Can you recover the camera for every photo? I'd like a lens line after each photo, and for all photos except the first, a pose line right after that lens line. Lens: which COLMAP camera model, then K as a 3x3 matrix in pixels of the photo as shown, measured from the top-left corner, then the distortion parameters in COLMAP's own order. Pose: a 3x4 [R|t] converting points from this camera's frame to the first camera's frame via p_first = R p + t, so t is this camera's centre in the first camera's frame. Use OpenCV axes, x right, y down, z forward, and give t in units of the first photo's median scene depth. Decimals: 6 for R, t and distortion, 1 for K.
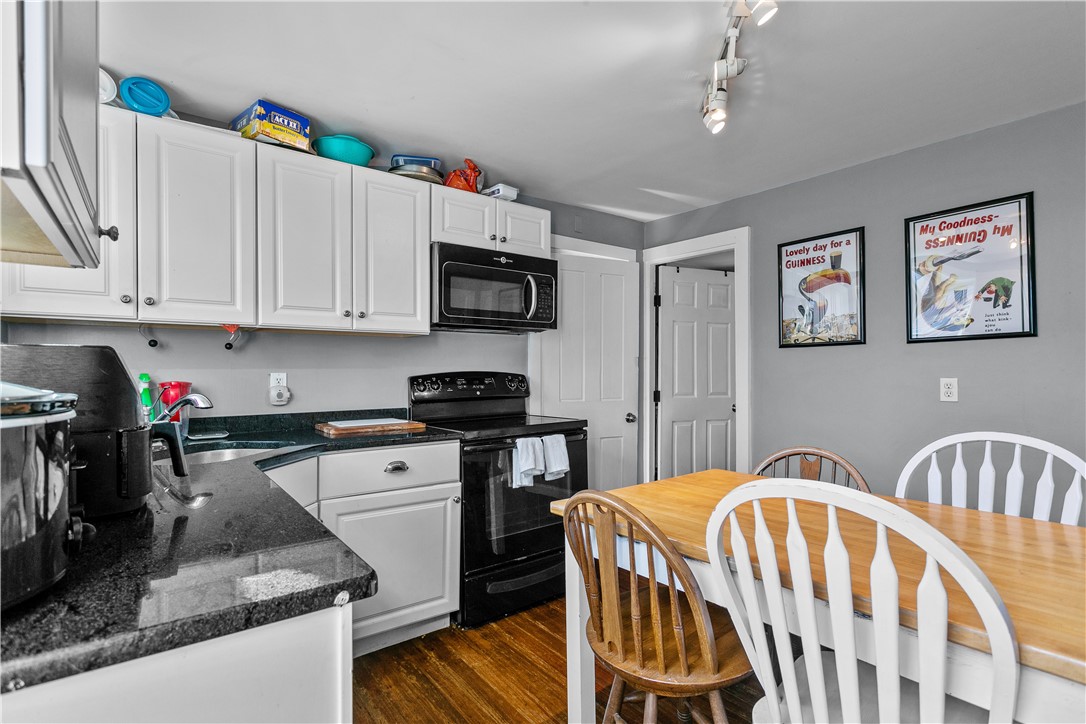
lens RADIAL K [[516.4, 0, 544.9], [0, 516.4, 362.1], [0, 0, 1]] dist [0.000728, -0.000244]
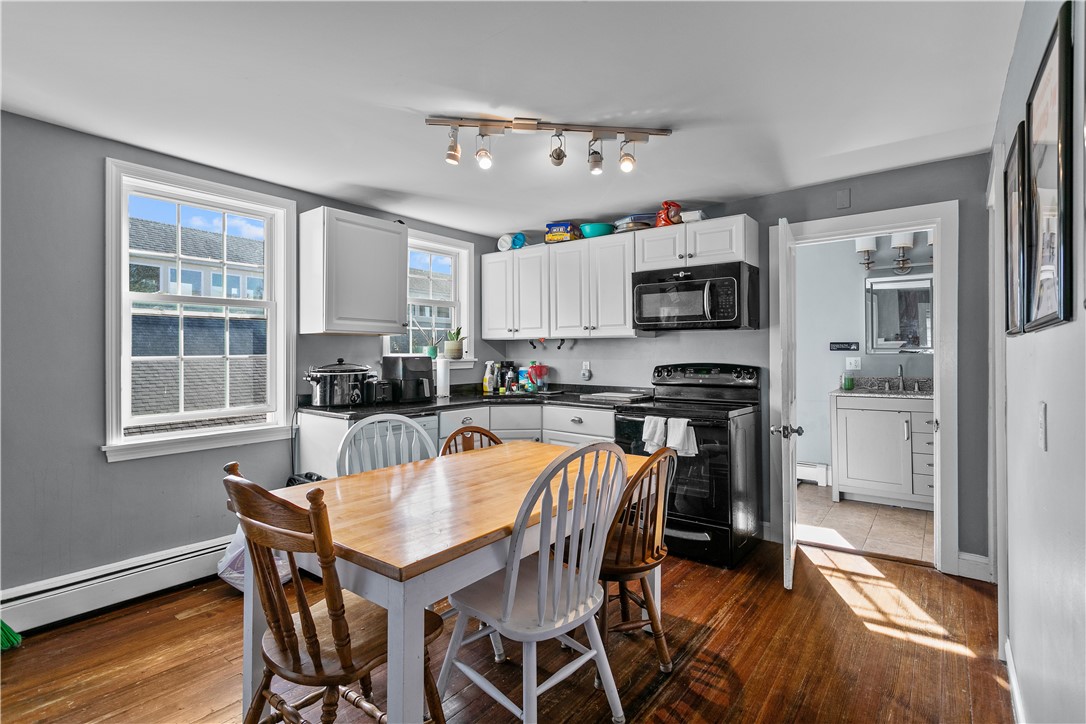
lens RADIAL K [[512.5, 0, 544.1], [0, 512.5, 346.5], [0, 0, 1]] dist [-0.000807, -0.000205]
pose [[0.259023, -0.006401, -0.965850, 1.067375], [0.016025, 0.999869, -0.002329, -0.027758], [0.965738, -0.014875, 0.259092, 0.379106]]
